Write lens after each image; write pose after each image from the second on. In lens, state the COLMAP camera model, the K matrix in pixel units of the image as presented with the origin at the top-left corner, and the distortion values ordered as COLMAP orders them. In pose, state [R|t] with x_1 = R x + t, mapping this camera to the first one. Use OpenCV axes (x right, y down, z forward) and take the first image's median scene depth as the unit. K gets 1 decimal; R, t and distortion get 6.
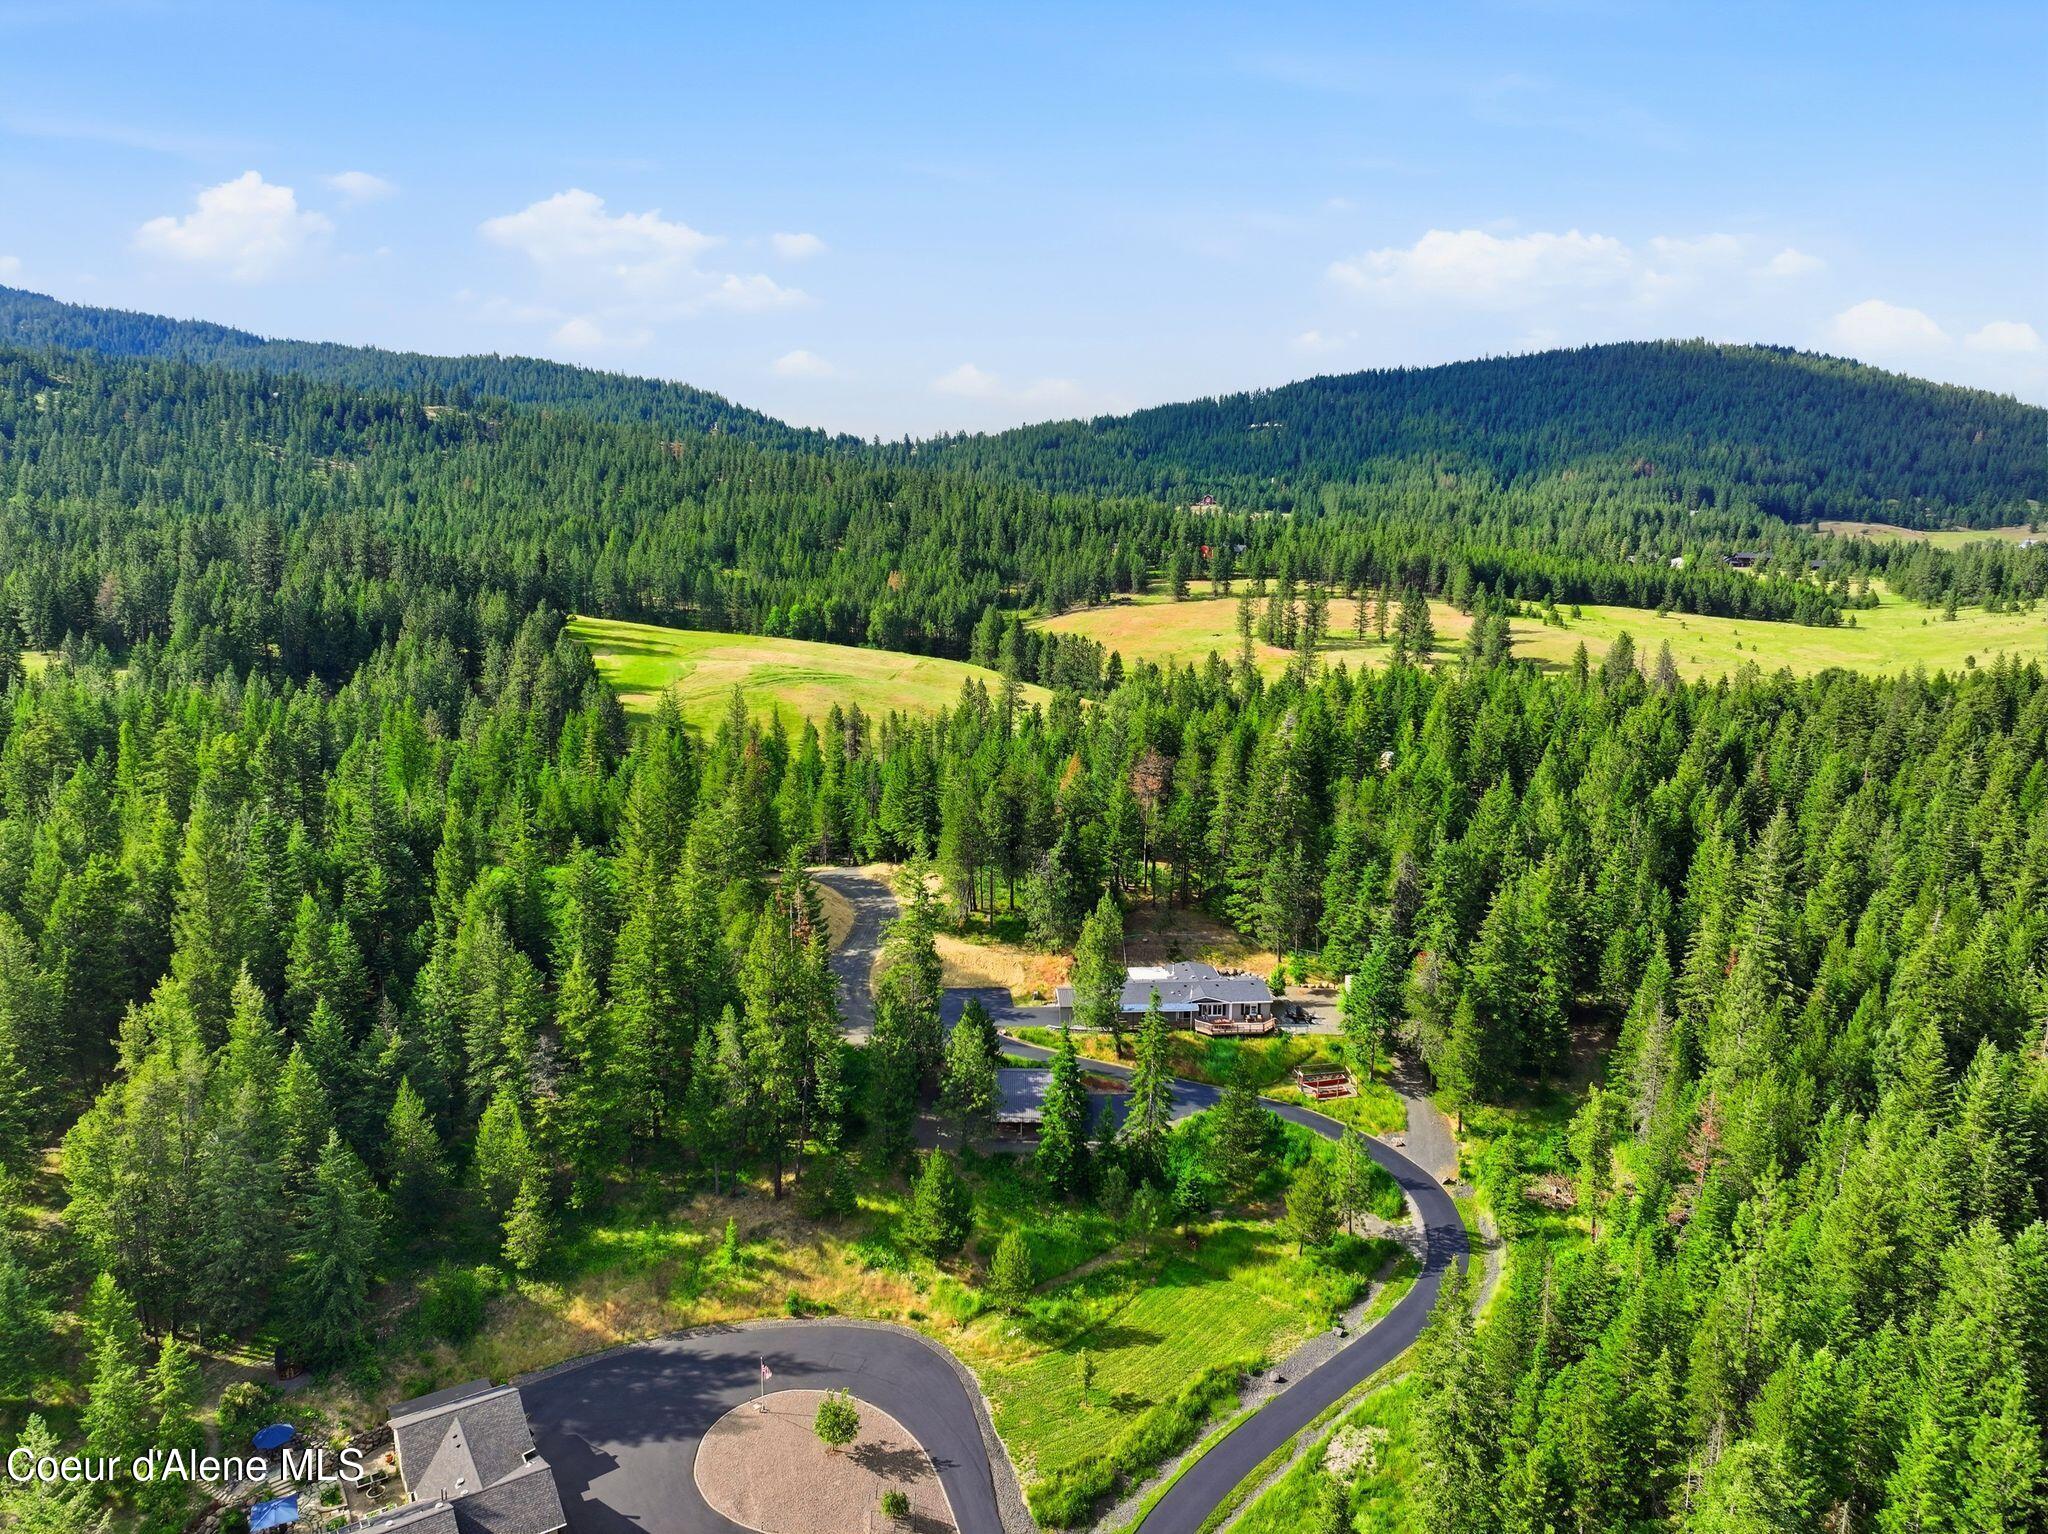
lens RADIAL K [[1449.6, 0, 1024.0], [0, 1449.6, 767.0], [0, 0, 1]] dist [0.005957, 0.005632]
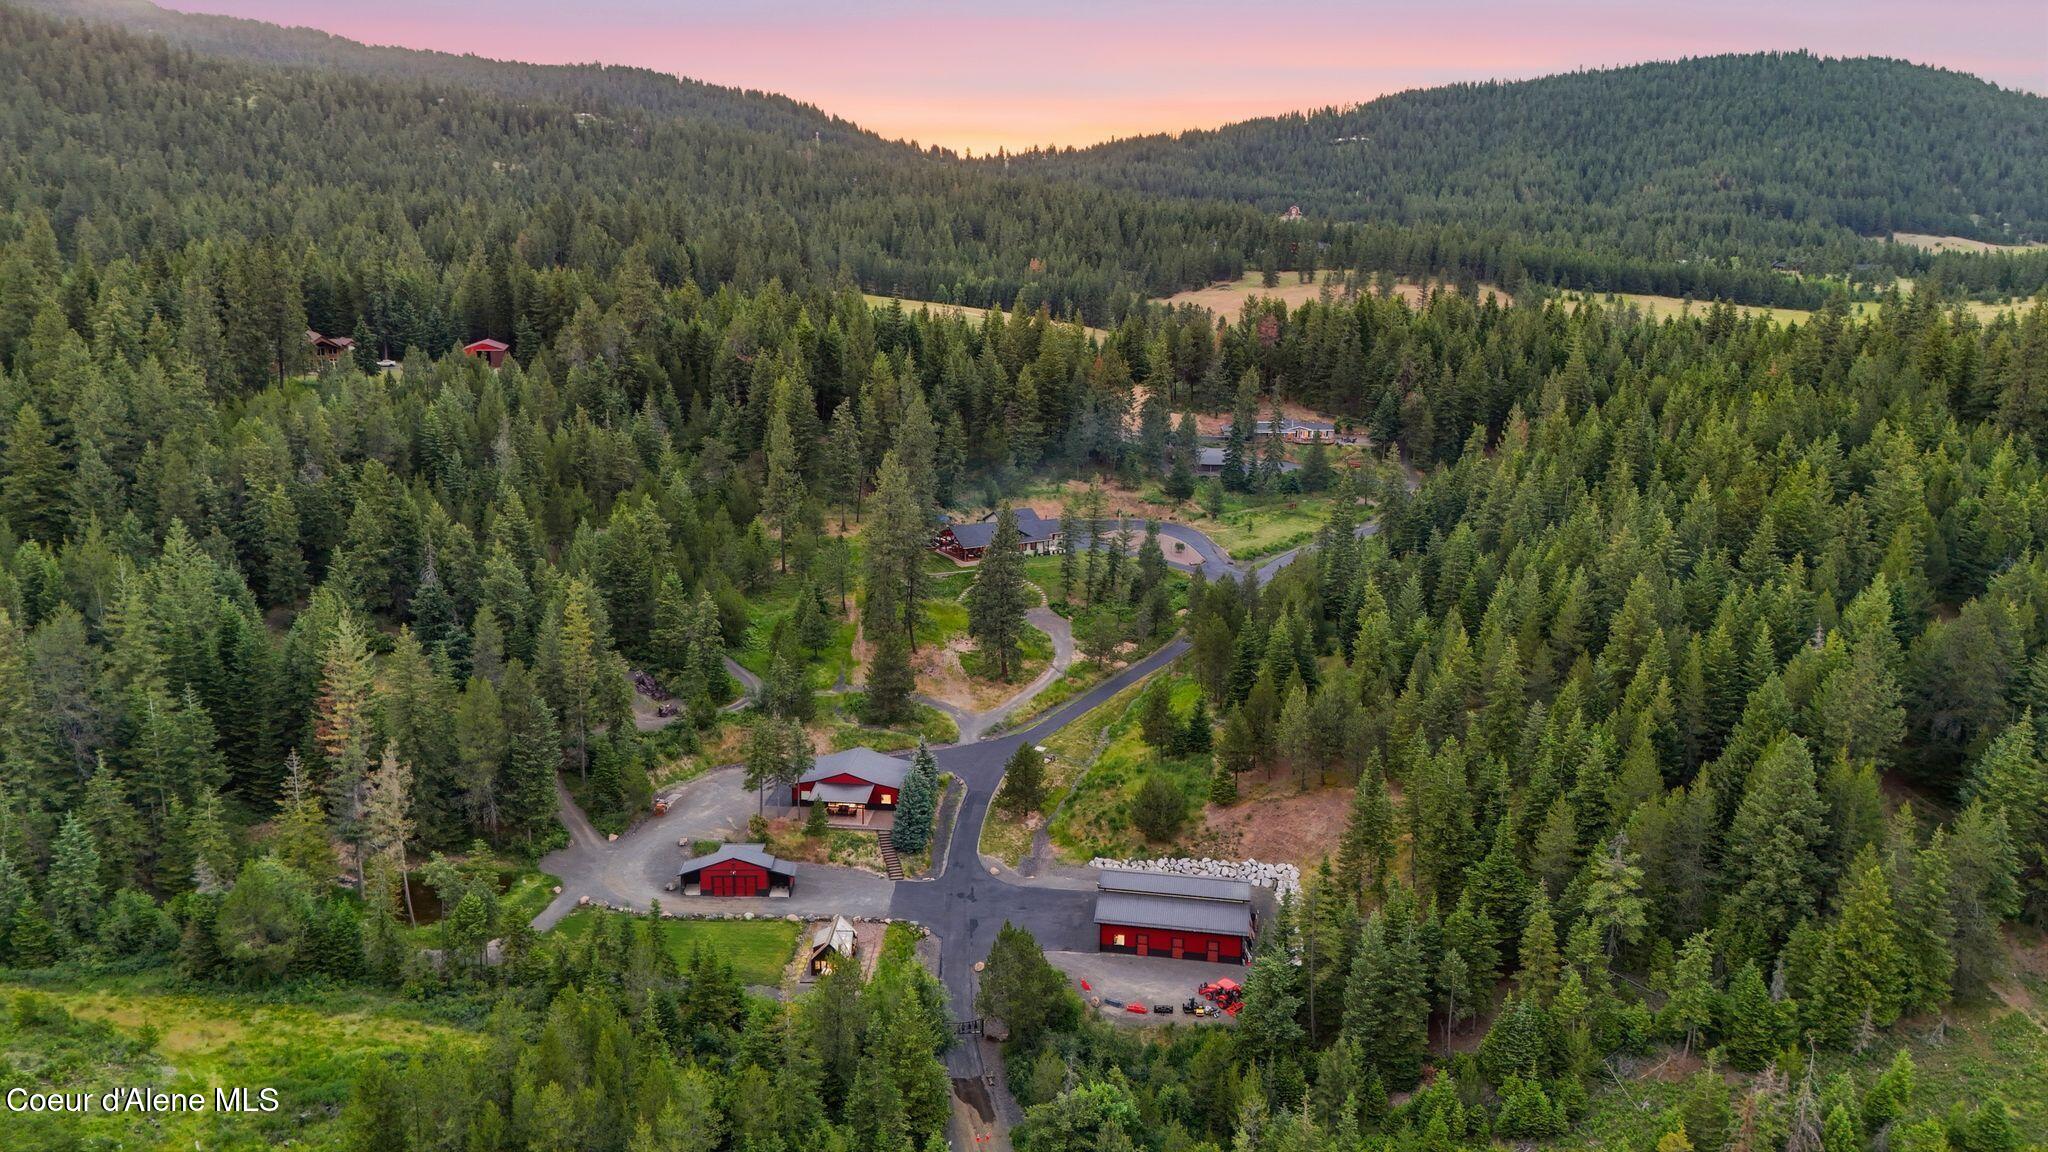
lens RADIAL K [[1511.5, 0, 1024.0], [0, 1511.5, 576.0], [0, 0, 1]] dist [0.093087, -0.099000]
pose [[0.998966, 0.020041, -0.040801, -0.038136], [-0.018098, 0.998710, 0.047451, 0.064569], [0.041700, -0.046663, 0.998040, -0.257240]]
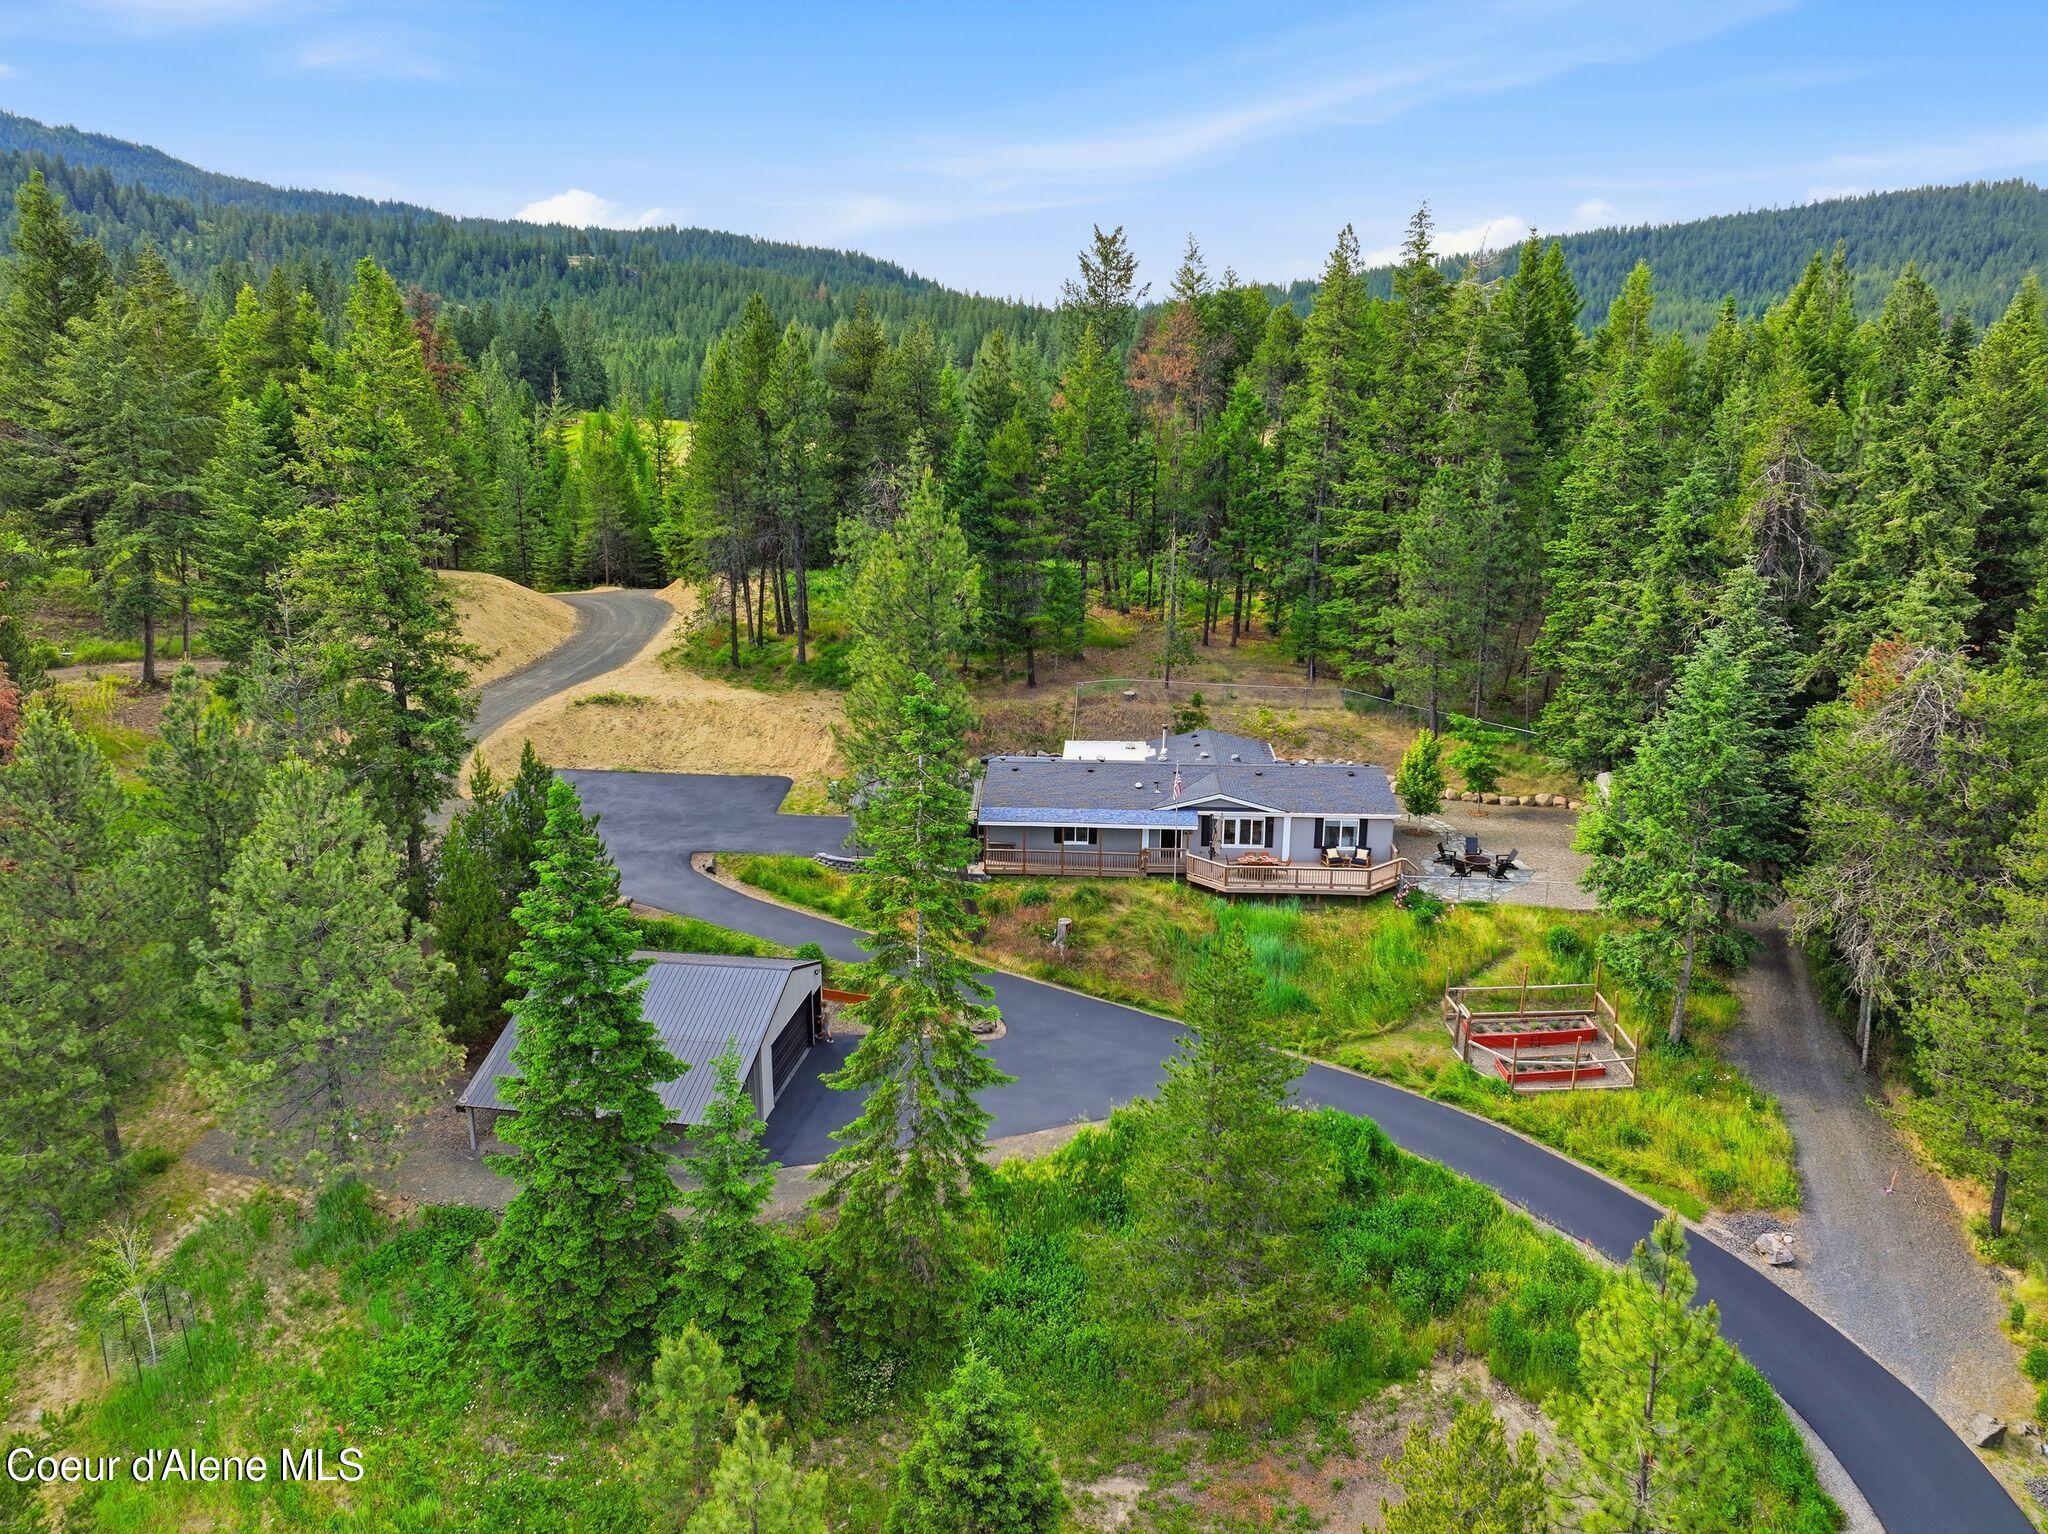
lens RADIAL K [[1449.6, 0, 1024.0], [0, 1449.6, 767.0], [0, 0, 1]] dist [0.005957, 0.005632]
pose [[0.990781, 0.033237, -0.131336, 0.029701], [-0.025021, 0.997654, 0.063717, 0.030575], [0.133146, -0.059844, 0.989288, 0.147415]]
